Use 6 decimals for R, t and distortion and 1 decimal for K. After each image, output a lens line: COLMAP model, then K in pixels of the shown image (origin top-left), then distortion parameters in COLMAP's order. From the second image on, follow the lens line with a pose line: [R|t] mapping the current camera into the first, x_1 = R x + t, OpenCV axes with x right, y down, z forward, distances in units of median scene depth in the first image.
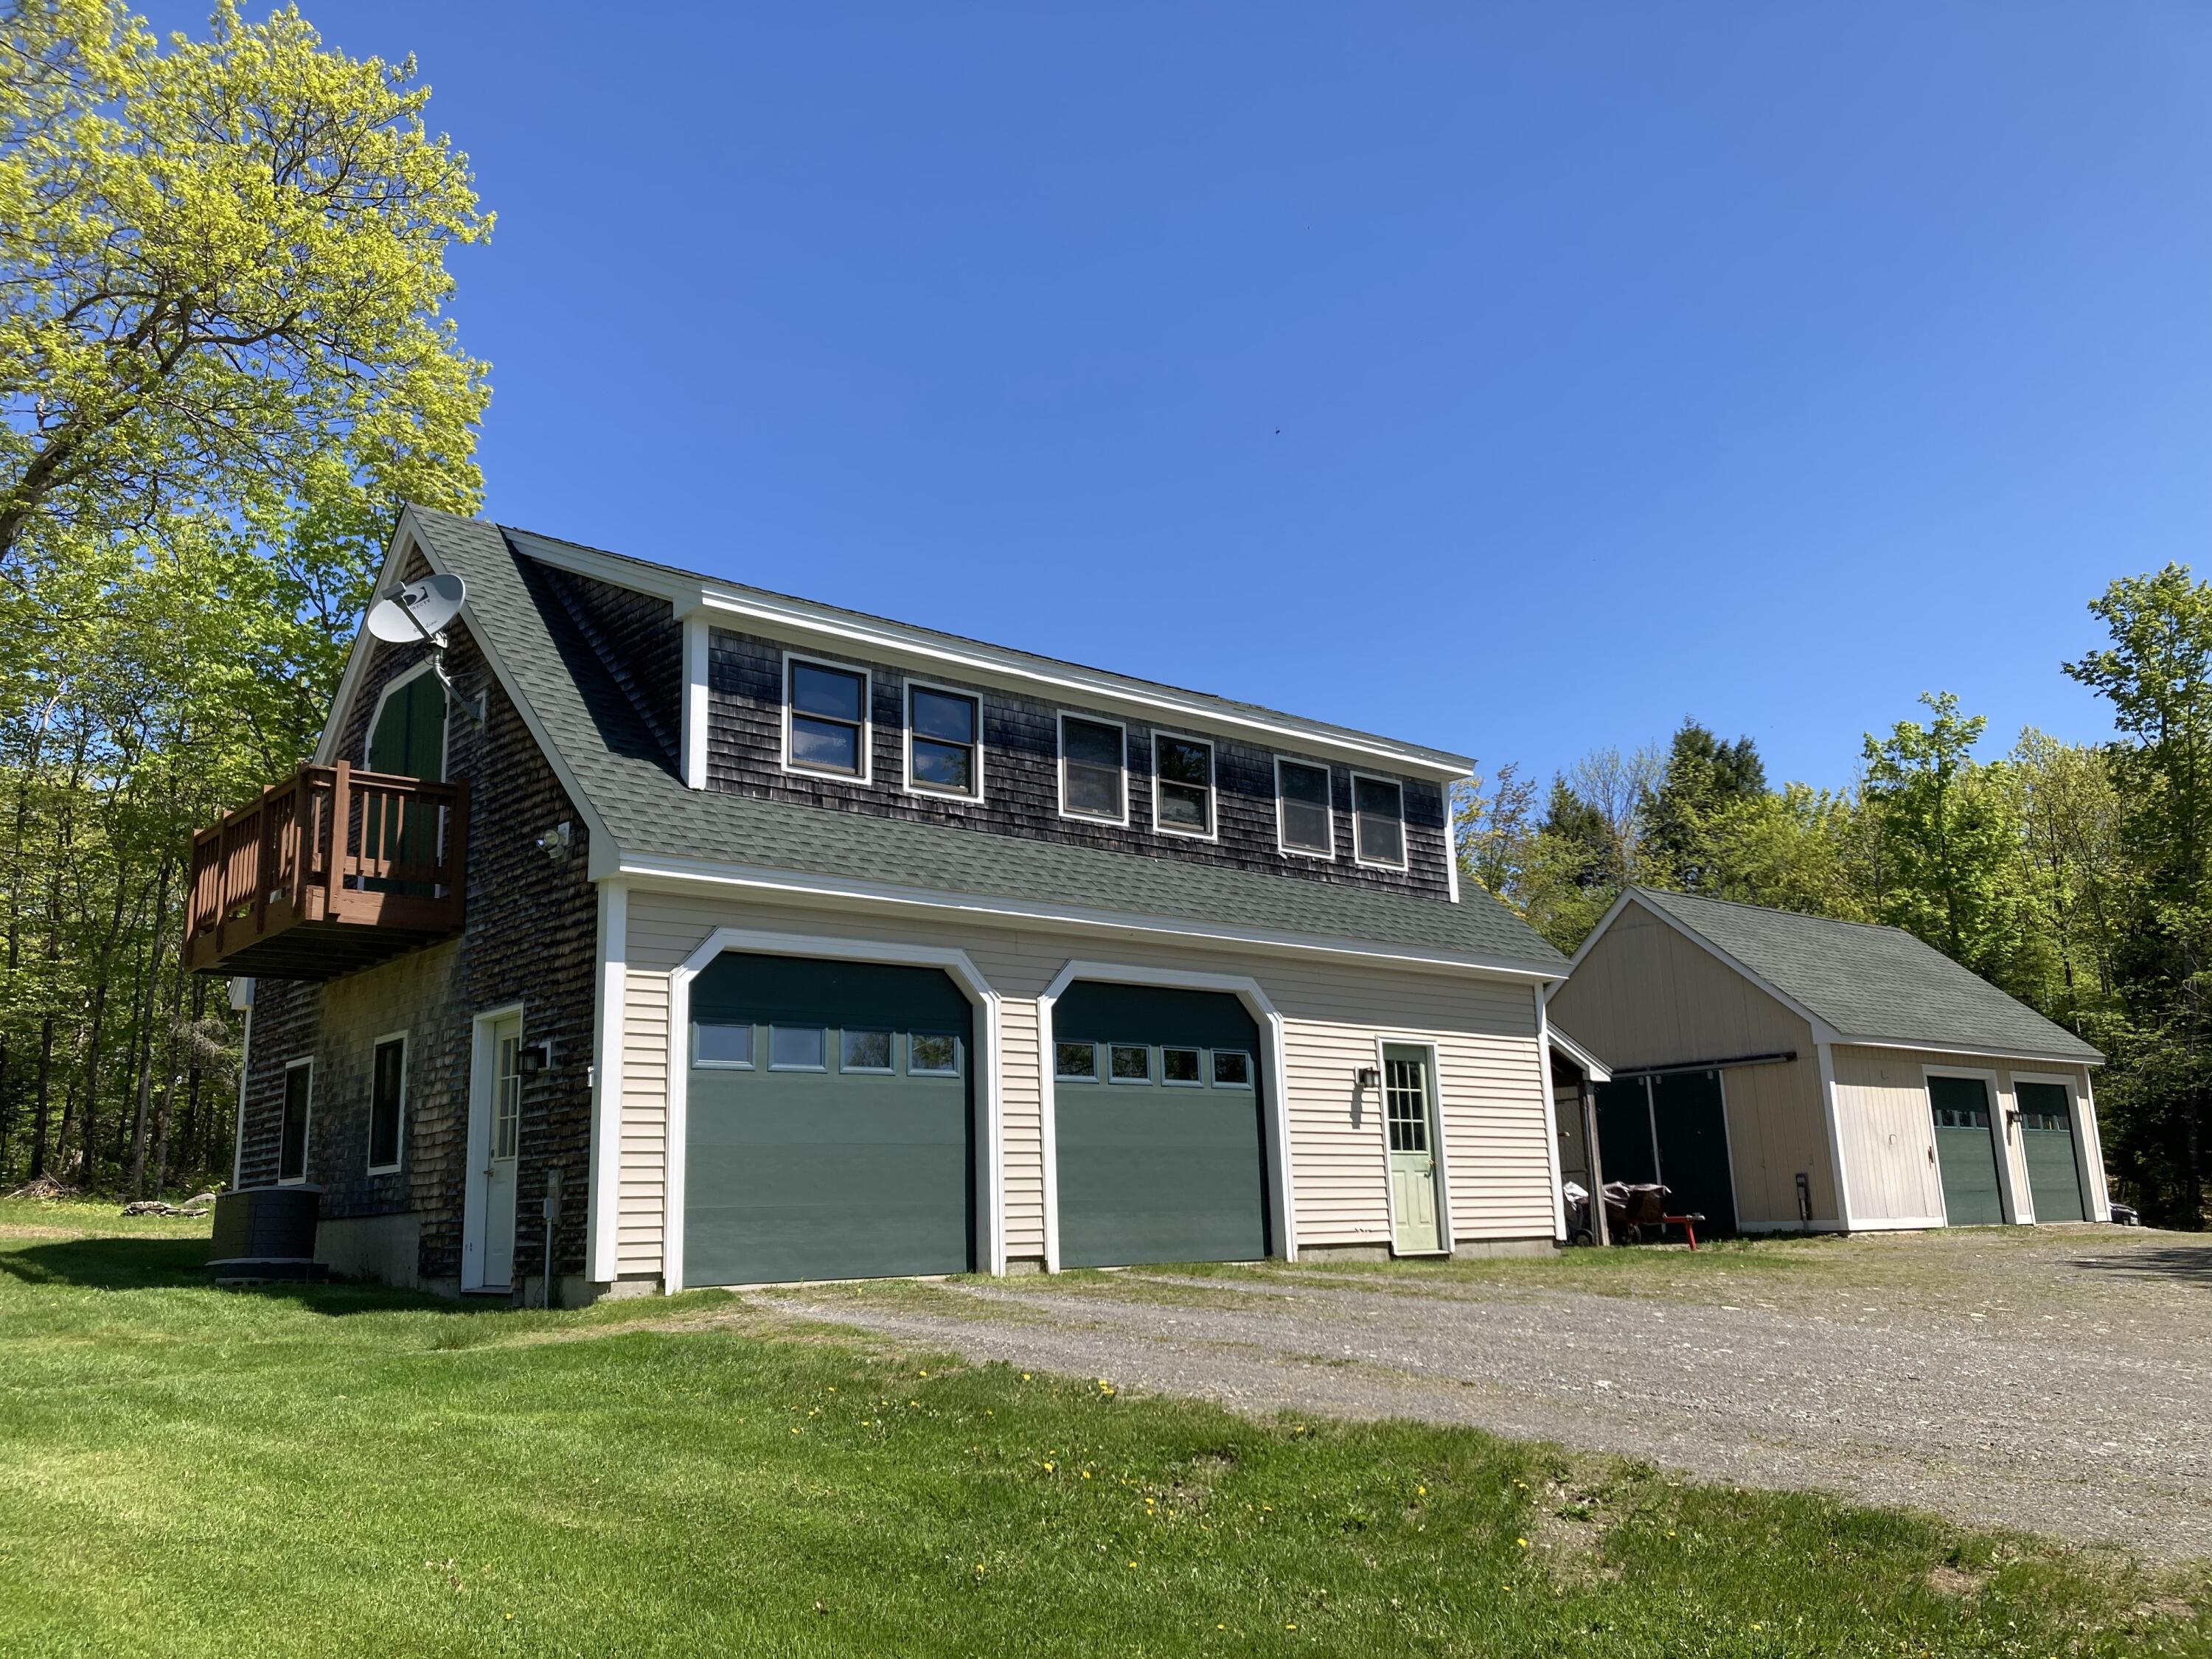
lens RADIAL K [[1832.3, 0, 1106.0], [0, 1832.3, 829.5], [0, 0, 1]] dist [0.016048, 0.001520]
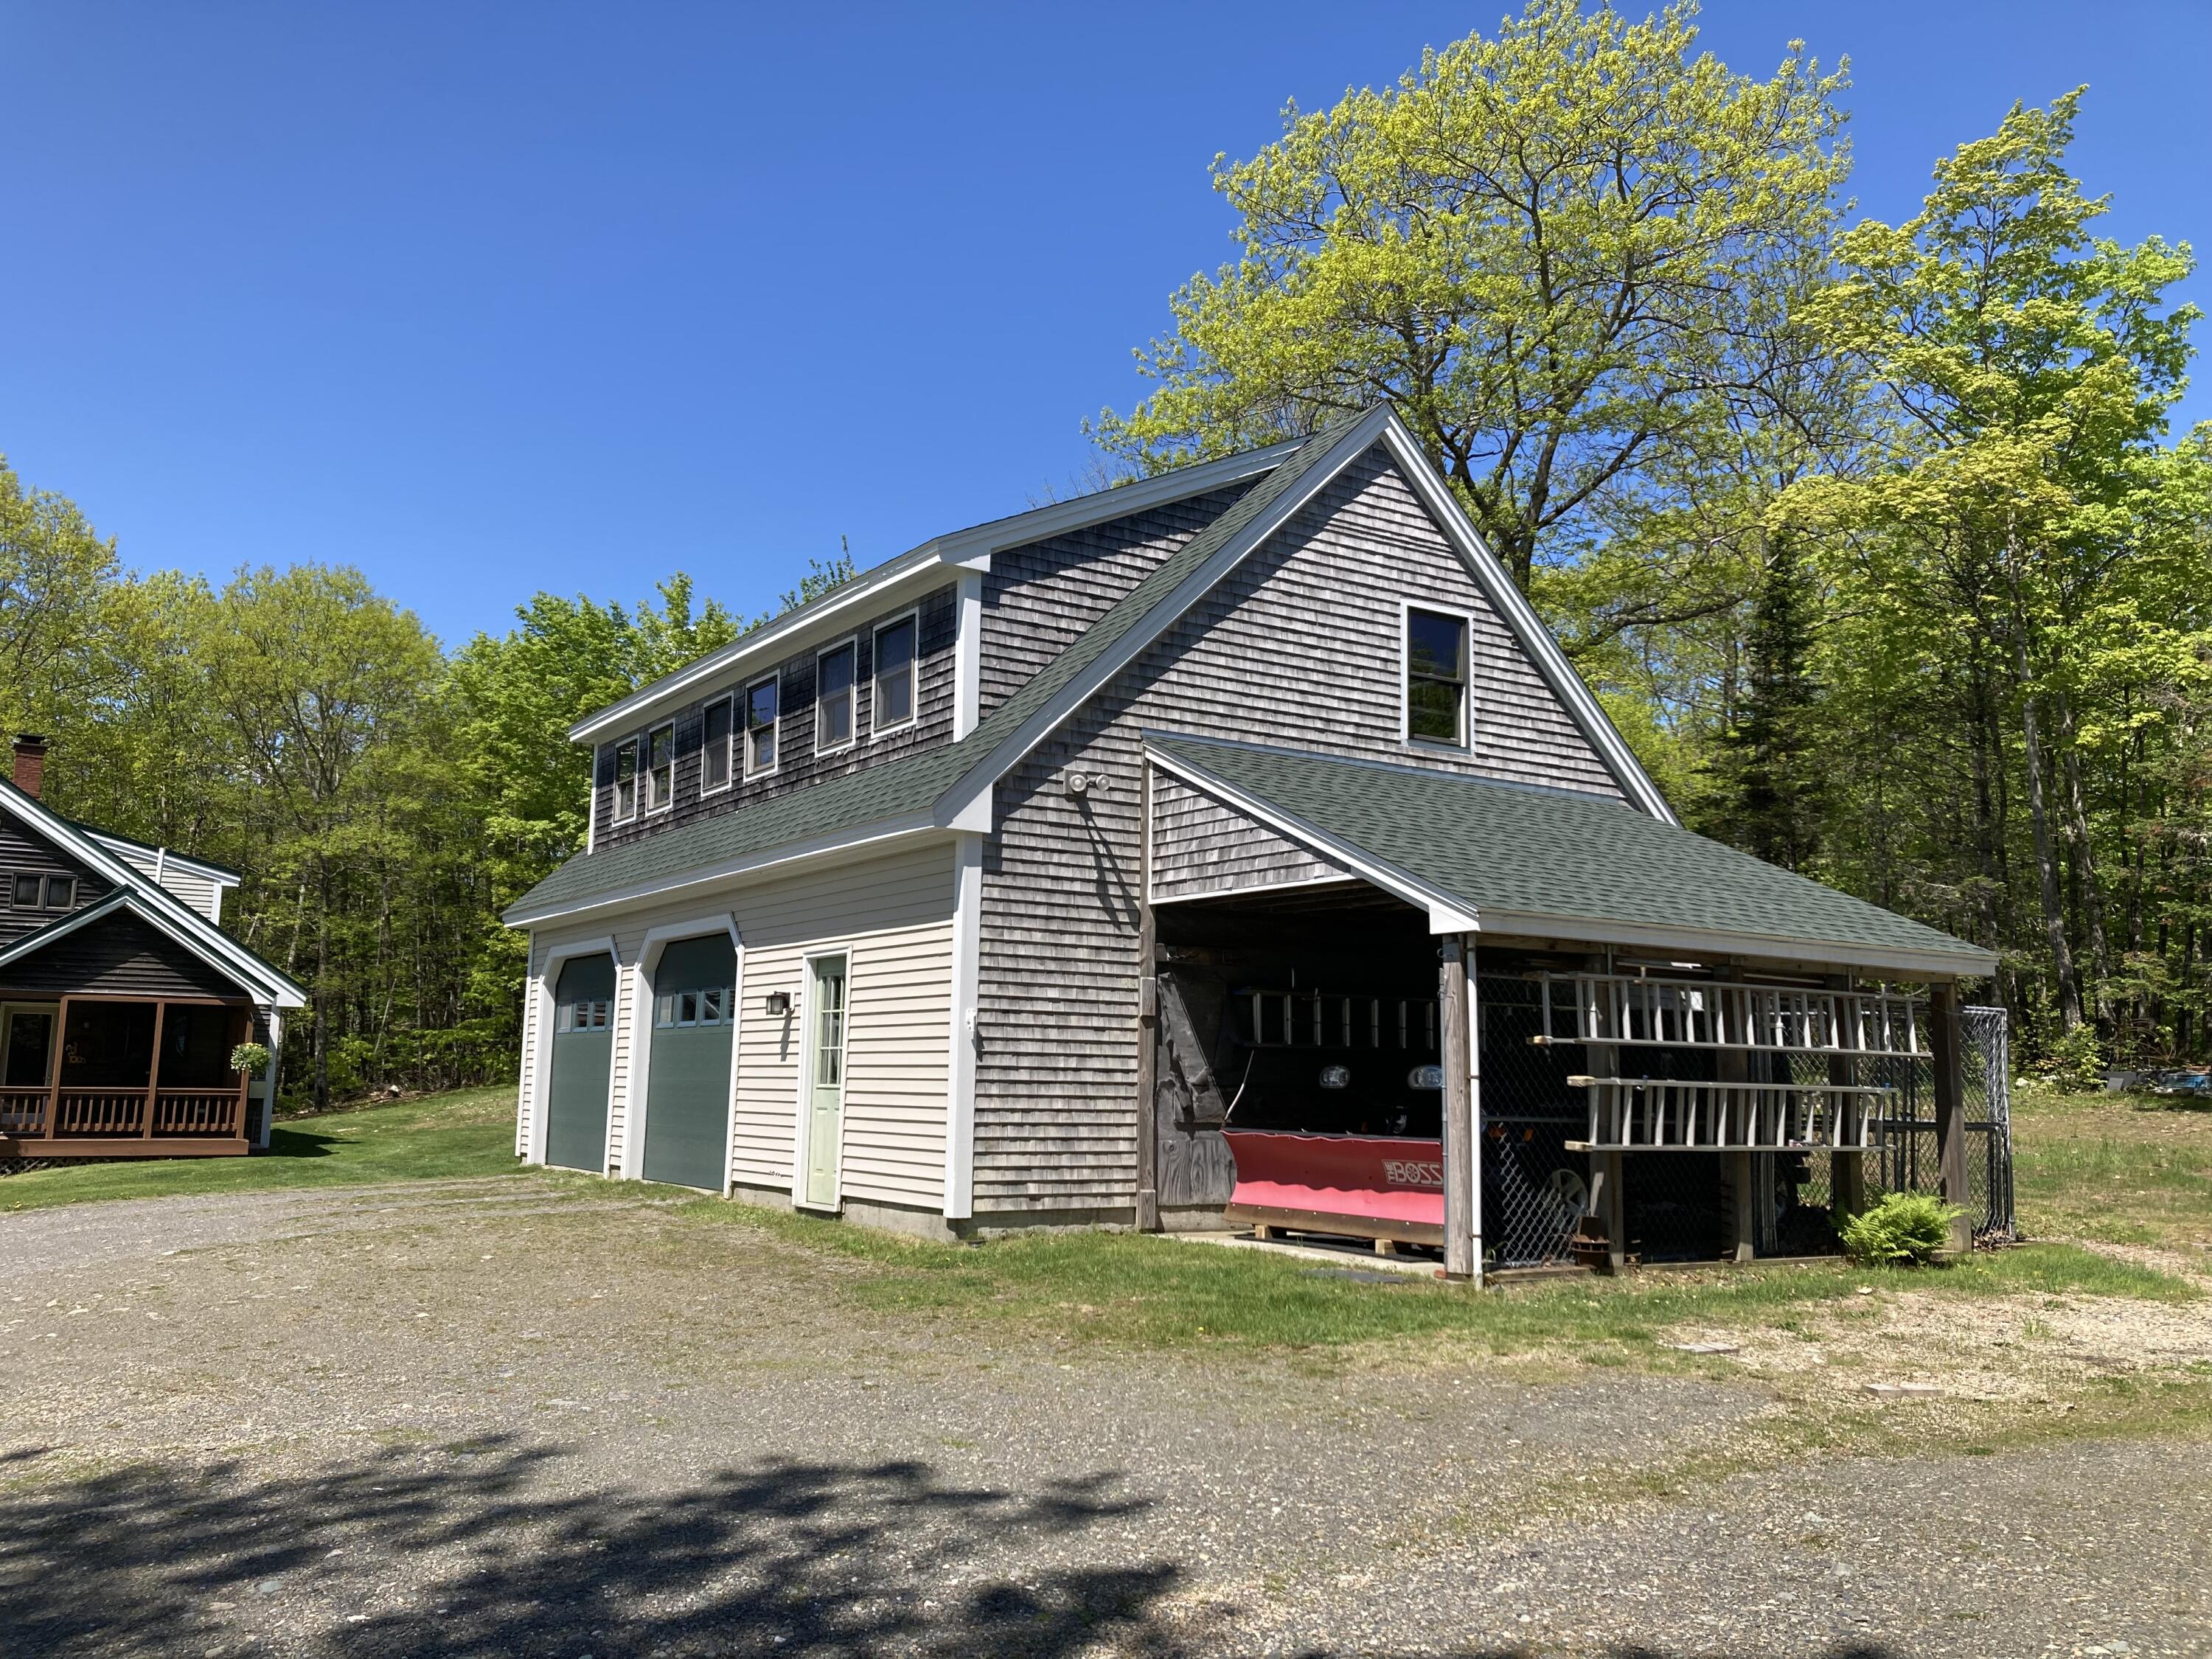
lens RADIAL K [[1832.3, 0, 1106.0], [0, 1832.3, 829.5], [0, 0, 1]] dist [0.016048, 0.001520]
pose [[-0.145415, -0.121313, -0.981905, 0.926257], [0.191358, 0.970265, -0.148214, 0.200927], [0.970689, -0.209448, -0.117877, 1.189697]]
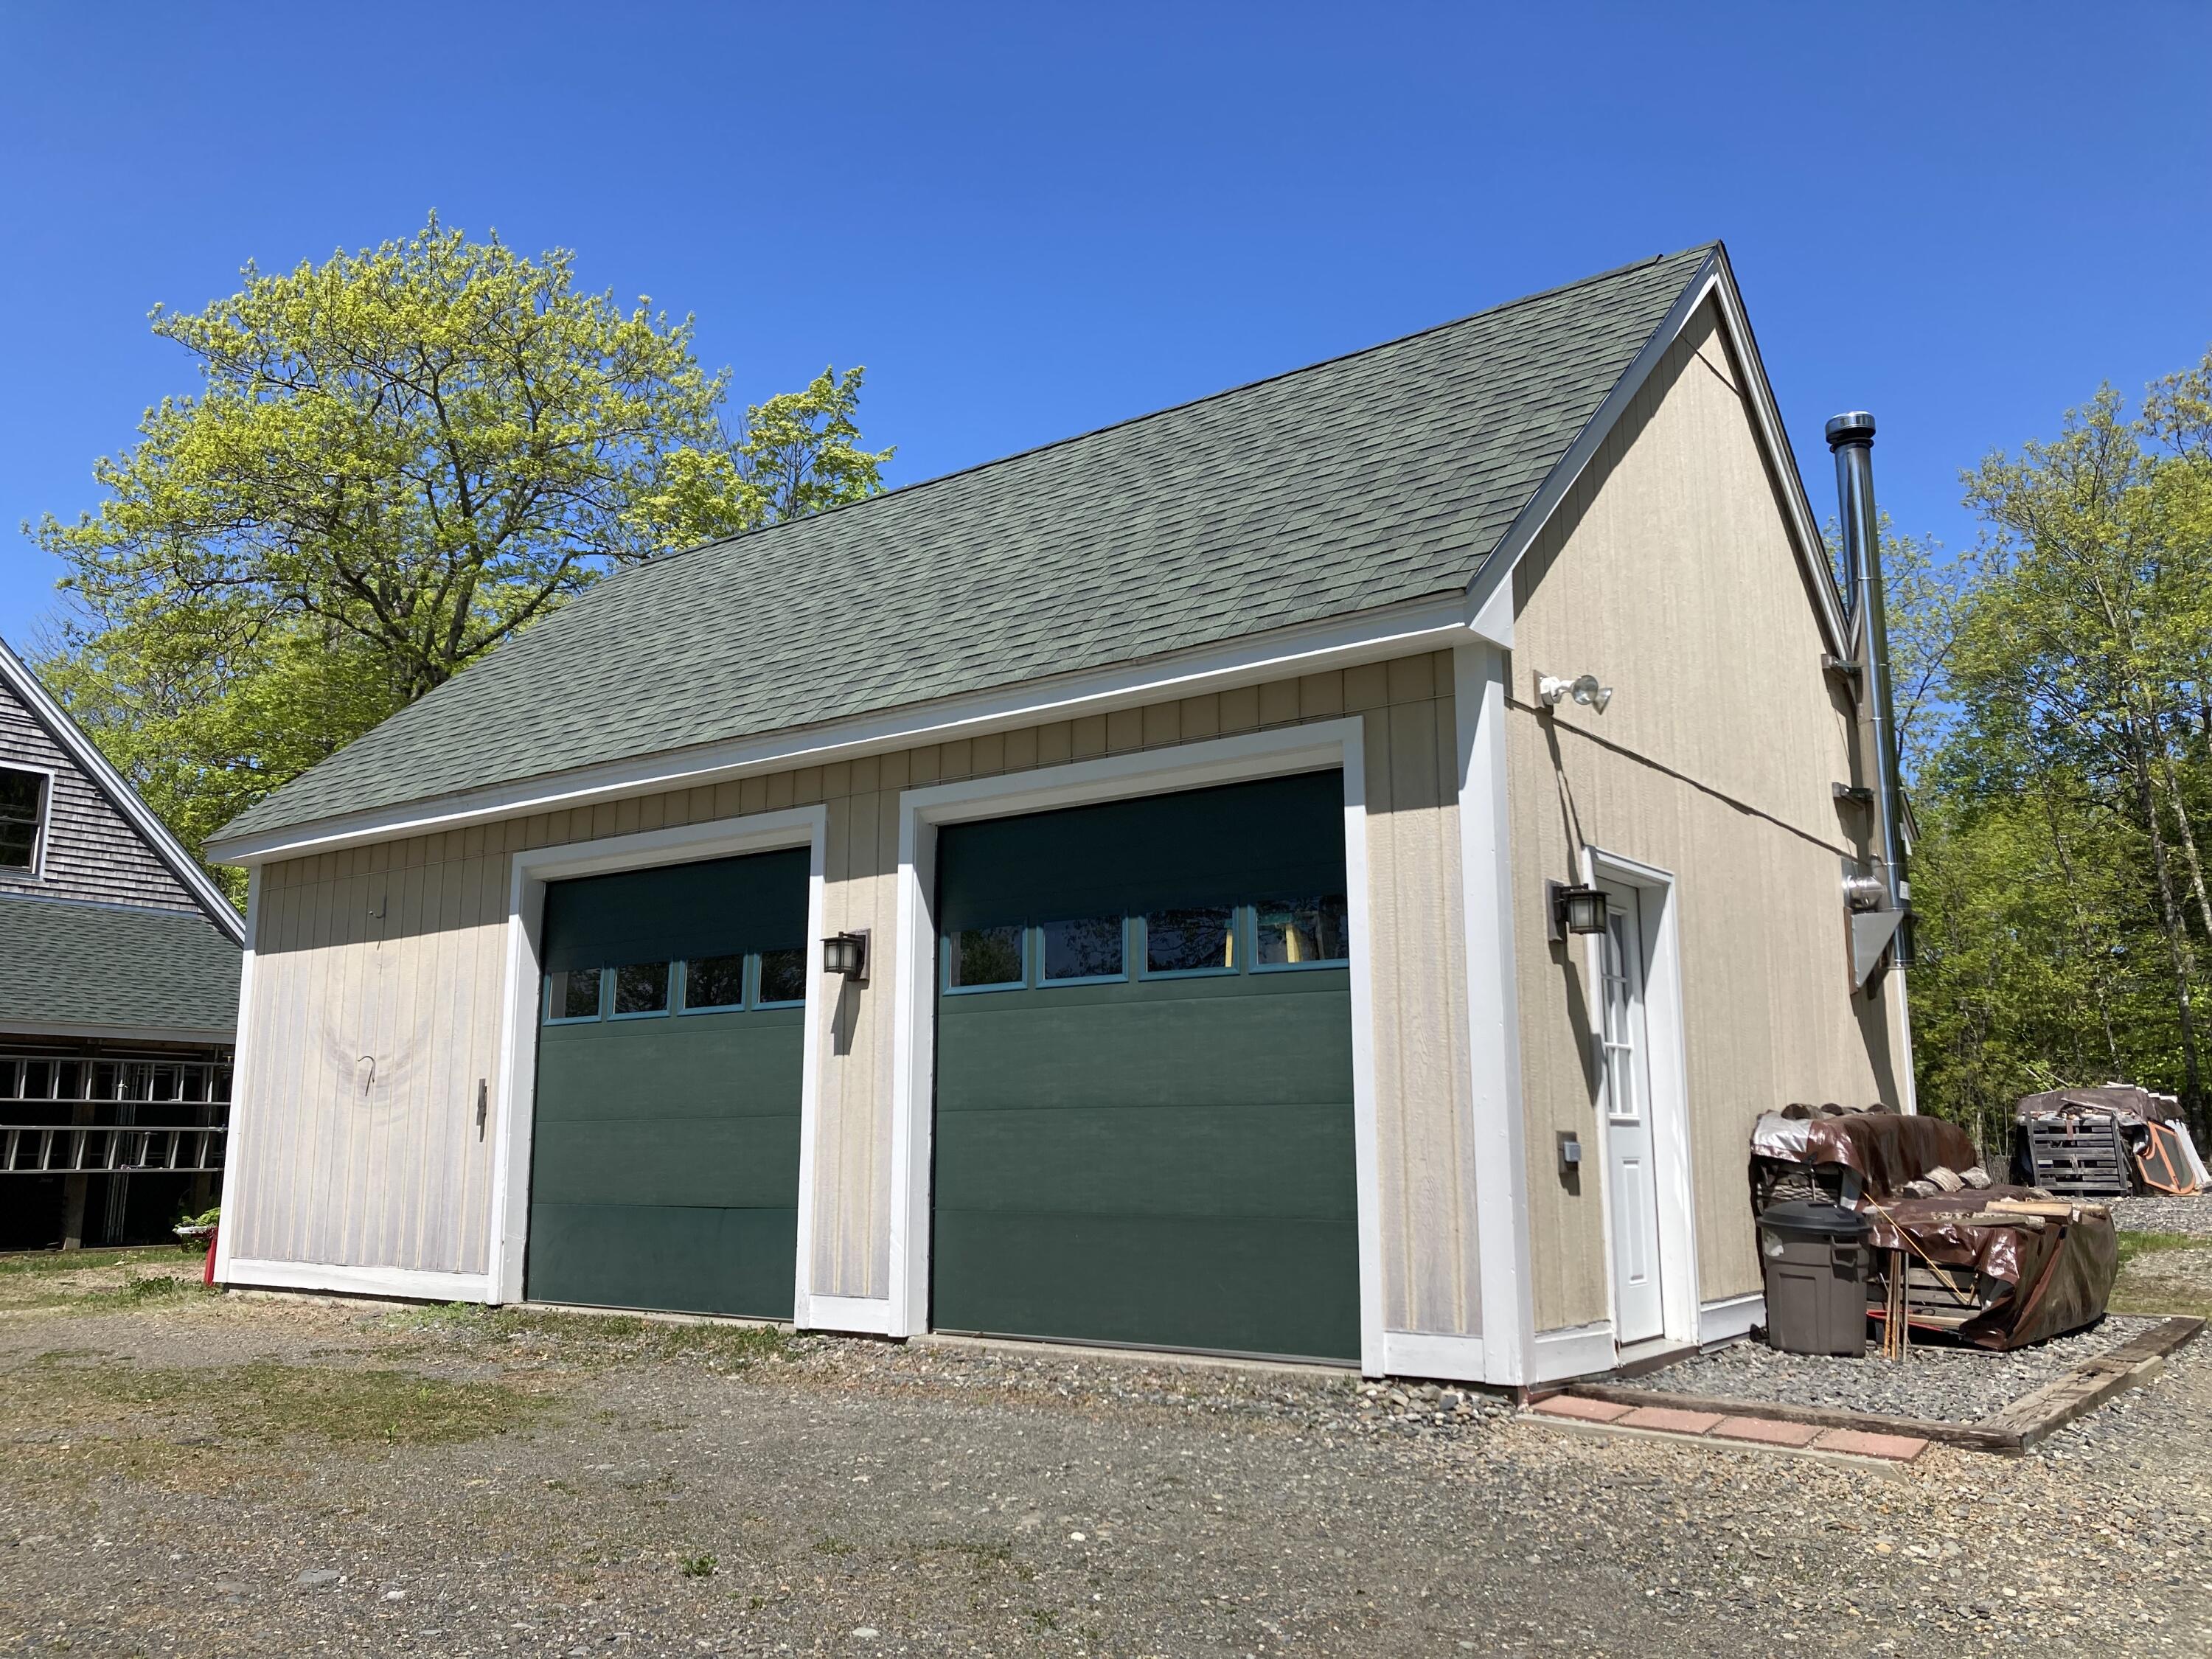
lens RADIAL K [[1832.3, 0, 1106.0], [0, 1832.3, 829.5], [0, 0, 1]] dist [0.016048, 0.001520]
pose [[0.226544, -0.150768, -0.962261, 1.286250], [0.197667, 0.974505, -0.106150, 0.287935], [0.953732, -0.166160, 0.250570, 1.591375]]
